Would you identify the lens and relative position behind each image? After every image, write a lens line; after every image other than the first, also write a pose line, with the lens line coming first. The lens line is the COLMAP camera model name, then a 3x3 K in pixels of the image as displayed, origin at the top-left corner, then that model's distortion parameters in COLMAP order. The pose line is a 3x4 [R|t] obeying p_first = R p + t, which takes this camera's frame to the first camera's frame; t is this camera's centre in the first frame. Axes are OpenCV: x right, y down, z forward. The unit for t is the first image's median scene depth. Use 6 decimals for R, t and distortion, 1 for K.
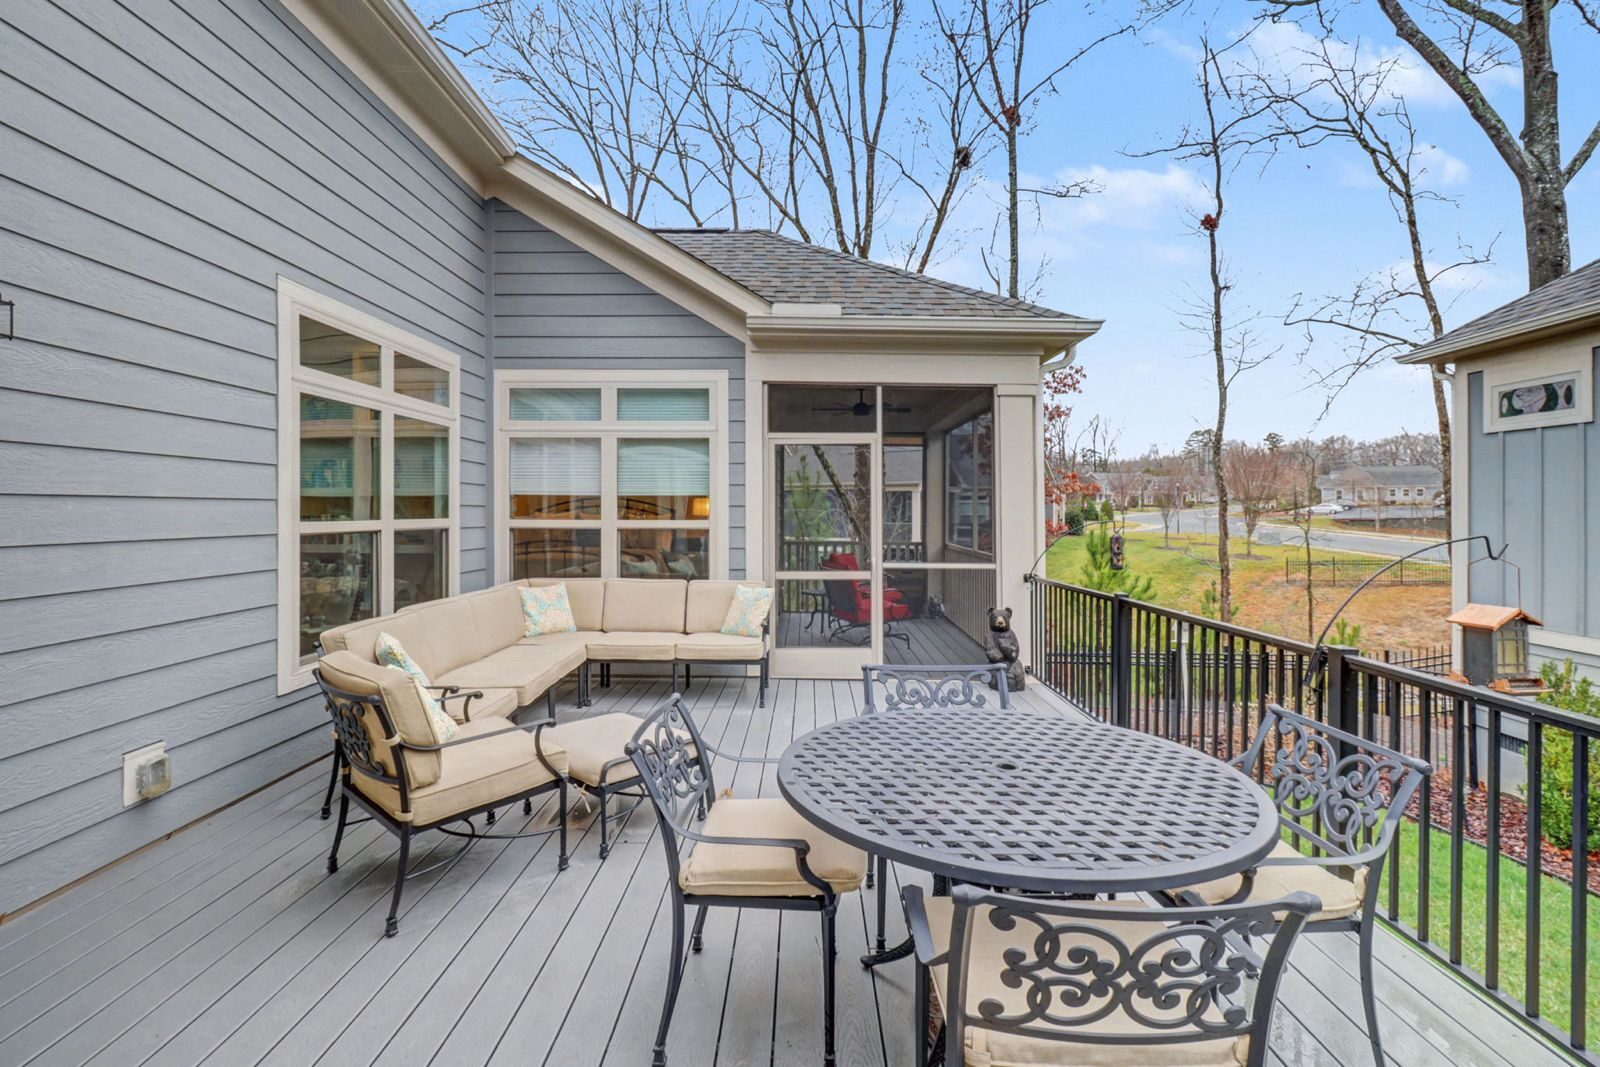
lens RADIAL K [[777.8, 0, 800.2], [0, 777.8, 522.8], [0, 0, 1]] dist [-0.001713, -0.000038]
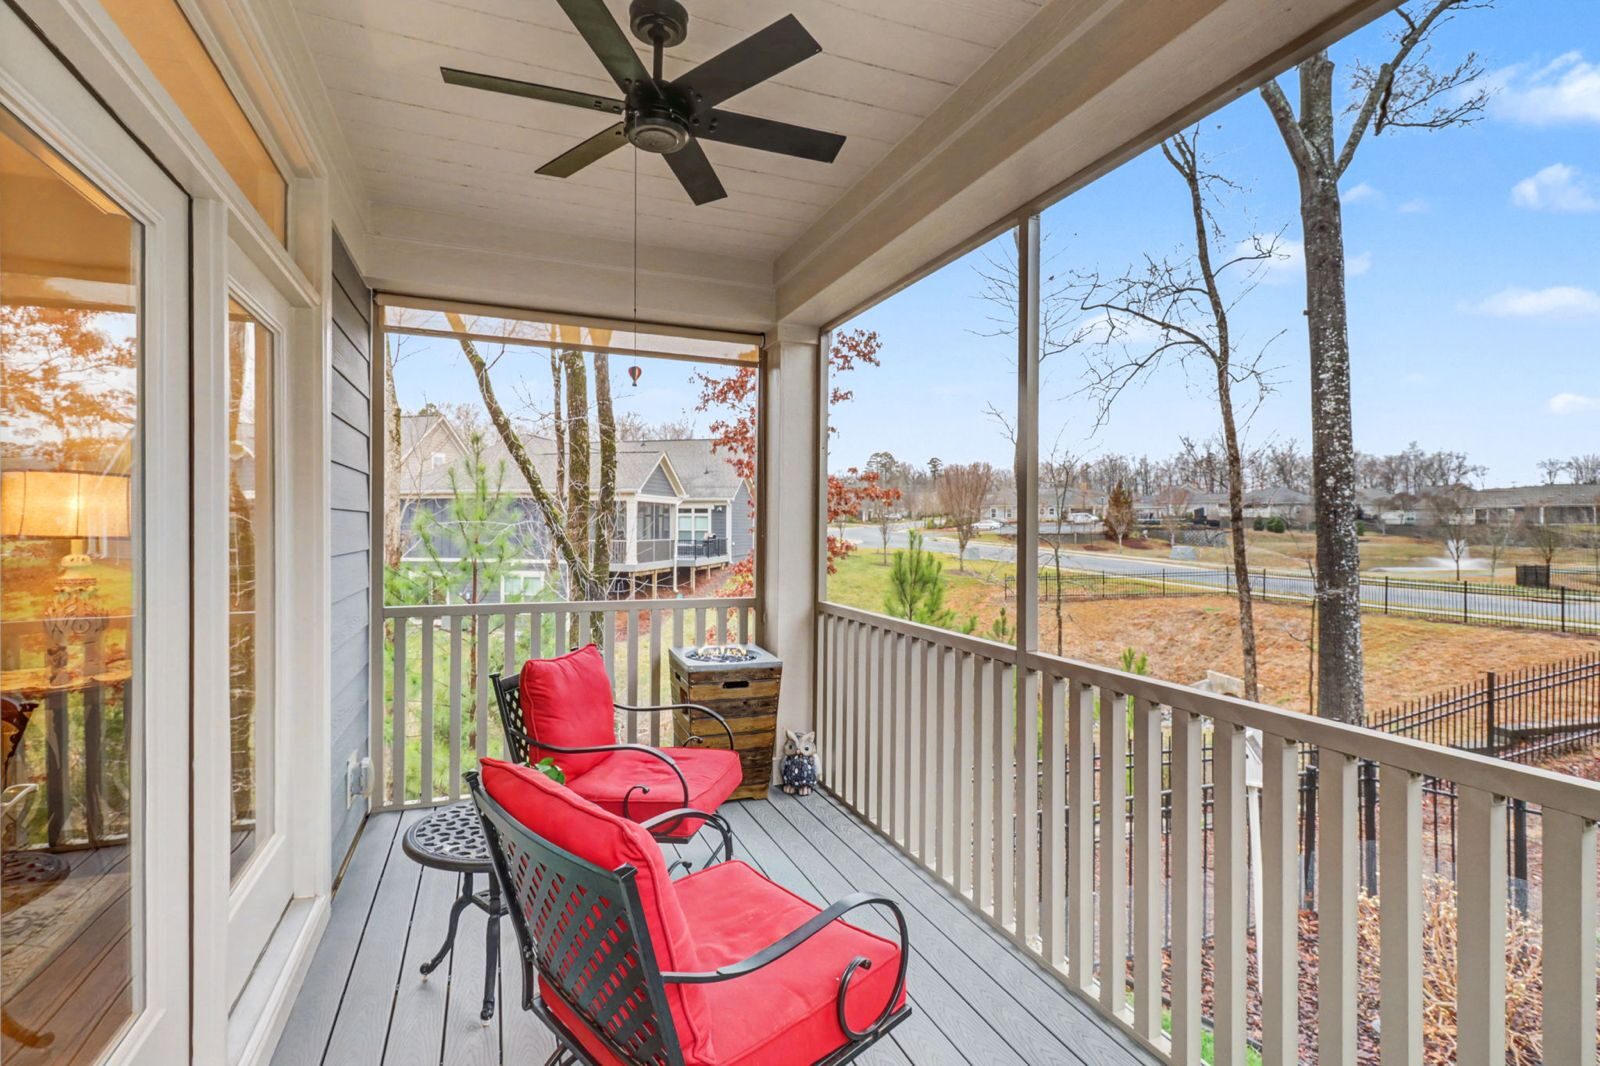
lens RADIAL K [[777.8, 0, 783.4], [0, 777.8, 532.7], [0, 0, 1]] dist [-0.001713, -0.000038]
pose [[0.934234, -0.000313, 0.356661, 0.012301], [0.002725, 0.999977, -0.006260, -0.004226], [-0.356650, 0.006821, 0.934213, 0.338445]]
